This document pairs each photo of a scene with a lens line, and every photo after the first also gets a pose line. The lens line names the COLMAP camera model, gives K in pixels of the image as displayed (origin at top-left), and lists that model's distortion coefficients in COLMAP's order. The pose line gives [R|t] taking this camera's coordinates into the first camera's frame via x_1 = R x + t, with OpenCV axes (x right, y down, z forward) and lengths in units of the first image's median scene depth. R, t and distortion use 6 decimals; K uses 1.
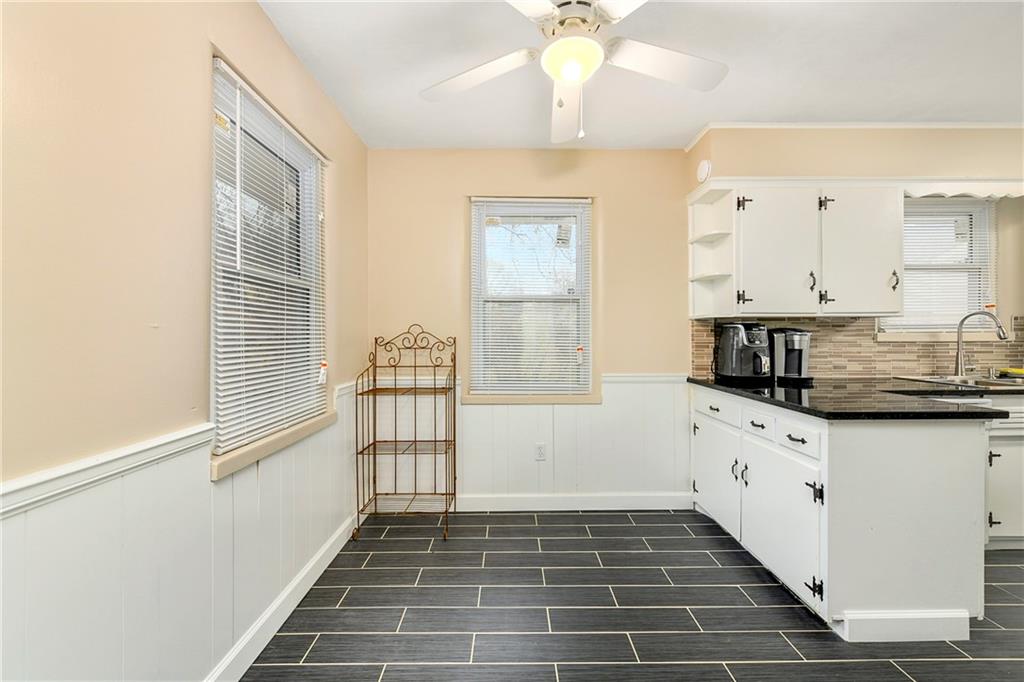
lens RADIAL K [[415.7, 0, 513.4], [0, 415.7, 337.1], [0, 0, 1]] dist [-0.000177, -0.000083]
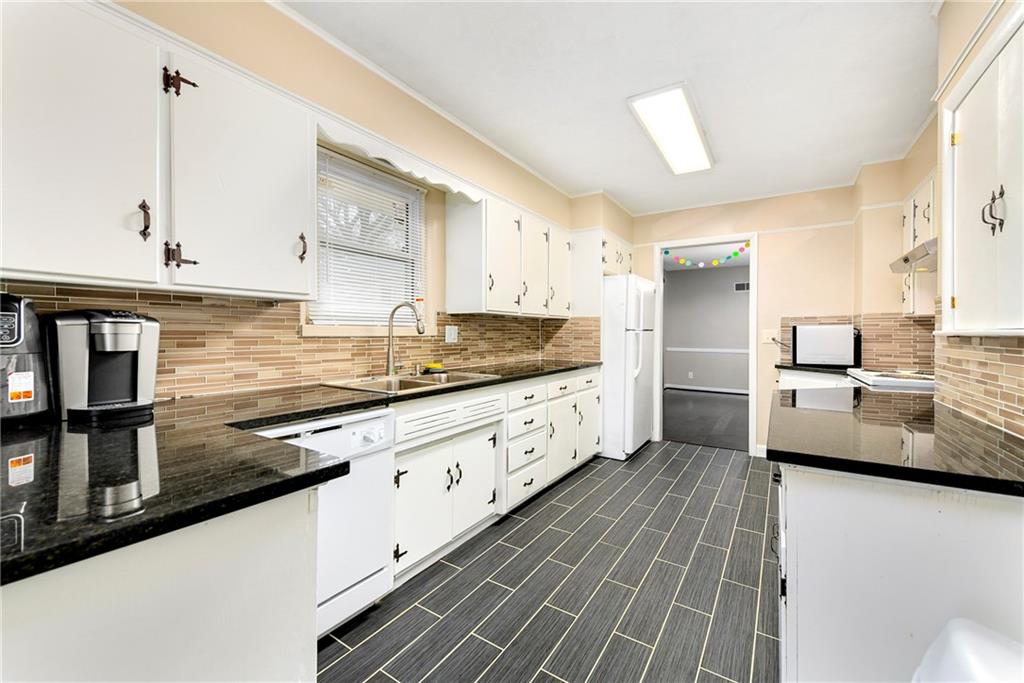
lens RADIAL K [[415.7, 0, 513.4], [0, 415.7, 337.6], [0, 0, 1]] dist [-0.000177, -0.000083]
pose [[0.554087, -0.002491, 0.832455, 0.487889], [-0.005969, 0.999958, 0.006965, 0.005487], [-0.832437, -0.008828, 0.554049, 0.294730]]
